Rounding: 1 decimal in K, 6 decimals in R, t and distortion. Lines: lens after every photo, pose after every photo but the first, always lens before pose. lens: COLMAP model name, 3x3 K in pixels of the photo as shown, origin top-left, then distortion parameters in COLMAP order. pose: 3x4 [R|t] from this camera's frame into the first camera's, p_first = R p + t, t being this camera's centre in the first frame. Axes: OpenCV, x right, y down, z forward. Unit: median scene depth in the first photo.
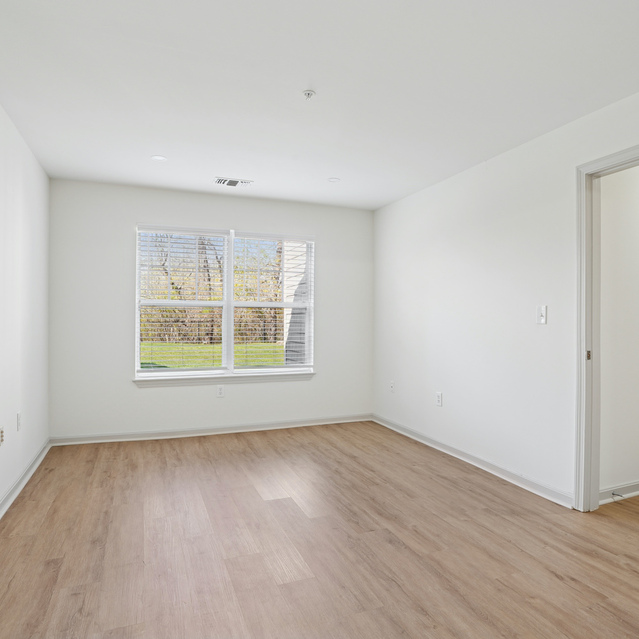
lens RADIAL K [[452.7, 0, 319.5], [0, 452.7, 319.5], [0, 0, 1]] dist [-0.012388, 0.004635]
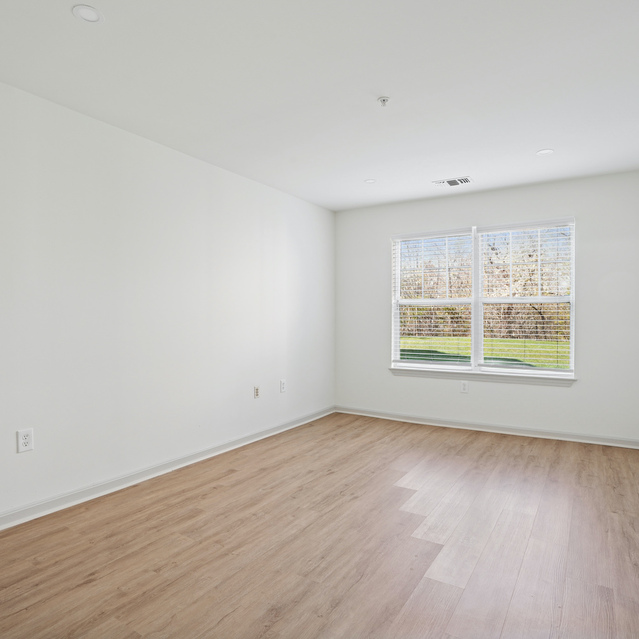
lens RADIAL K [[444.0, 0, 319.5], [0, 444.0, 319.5], [0, 0, 1]] dist [-0.044729, 0.035611]
pose [[0.596160, -0.005417, -0.802847, 0.490899], [0.009080, 0.999959, -0.000004, 0.004931], [0.802814, -0.007287, 0.596185, 0.189752]]
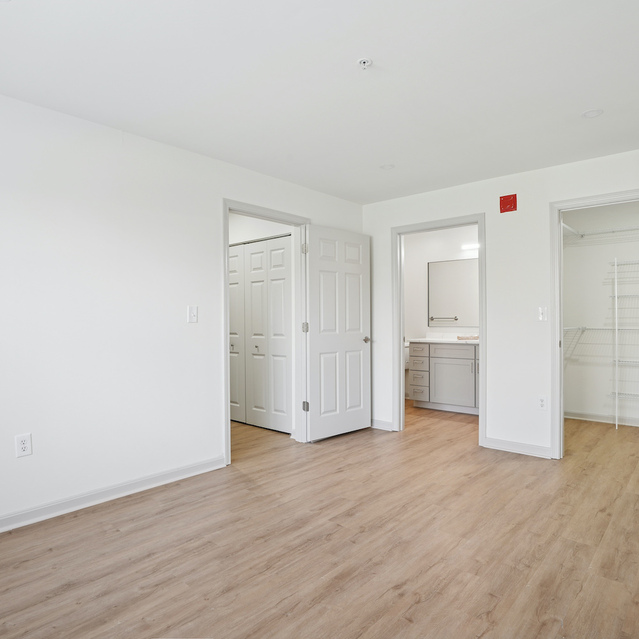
lens RADIAL K [[458.3, 0, 319.5], [0, 458.3, 319.5], [0, 0, 1]] dist [-0.057681, 0.033888]
pose [[-0.456857, -0.006597, 0.889516, -0.530854], [-0.008806, 0.999957, 0.002893, -0.001895], [-0.889497, -0.006511, -0.456895, 1.032199]]
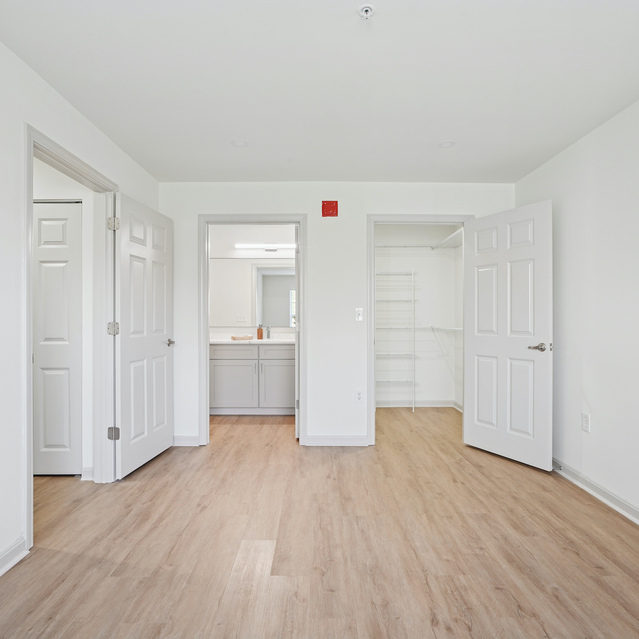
lens RADIAL K [[444.0, 0, 319.5], [0, 444.0, 319.5], [0, 0, 1]] dist [-0.044729, 0.035611]
pose [[-0.933848, -0.010477, 0.357518, -0.144496], [-0.013832, 0.999881, -0.006828, 0.004979], [-0.357404, -0.011322, -0.933881, 1.179022]]
